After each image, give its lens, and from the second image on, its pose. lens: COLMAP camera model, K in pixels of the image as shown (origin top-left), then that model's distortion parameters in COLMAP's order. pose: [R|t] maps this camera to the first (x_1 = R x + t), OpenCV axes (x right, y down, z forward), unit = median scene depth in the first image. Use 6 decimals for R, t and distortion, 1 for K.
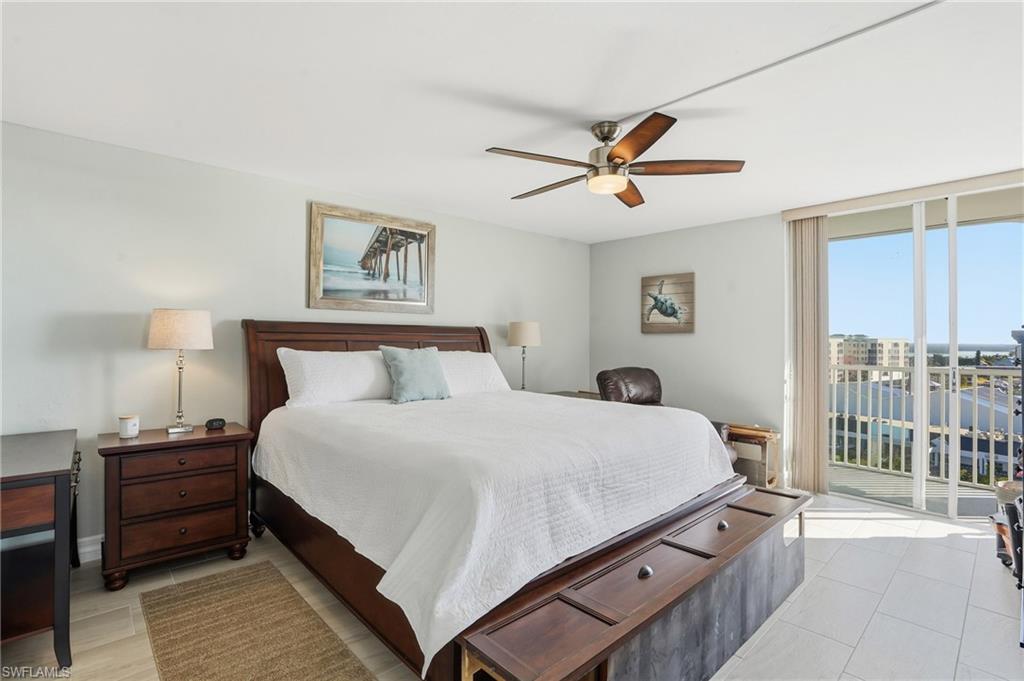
lens RADIAL K [[469.8, 0, 507.8], [0, 469.8, 339.0], [0, 0, 1]] dist [-0.035083, -0.000257]
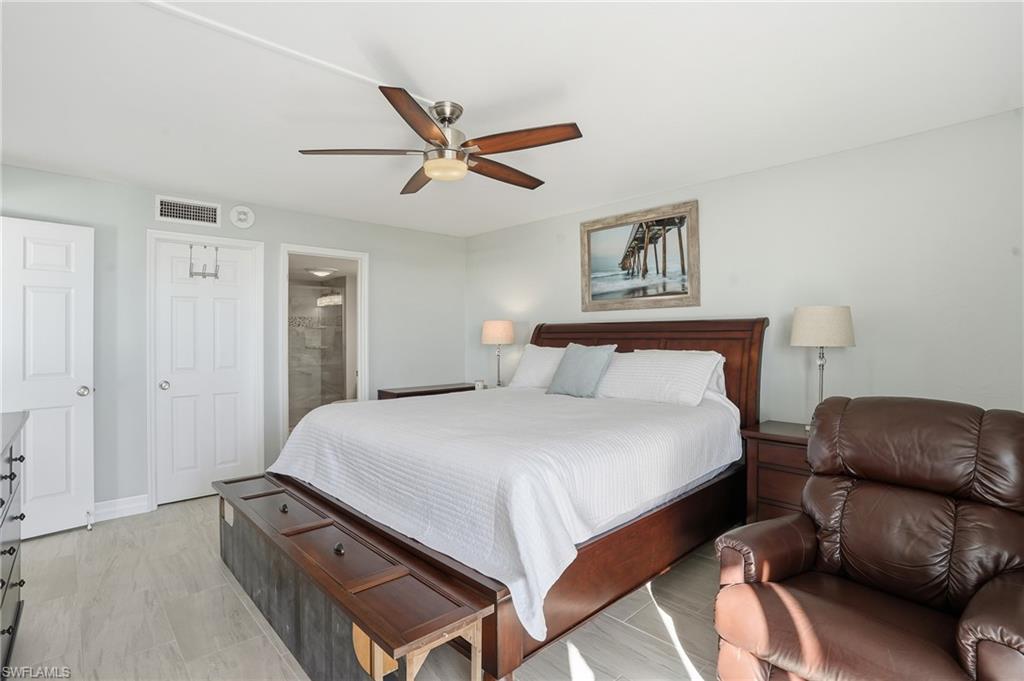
lens RADIAL K [[469.8, 0, 510.8], [0, 469.8, 339.2], [0, 0, 1]] dist [-0.035083, -0.000257]
pose [[0.062657, -0.003104, -0.998030, 0.691660], [0.001414, 0.999994, -0.003021, 0.007837], [0.998034, -0.001222, 0.062661, 0.656418]]
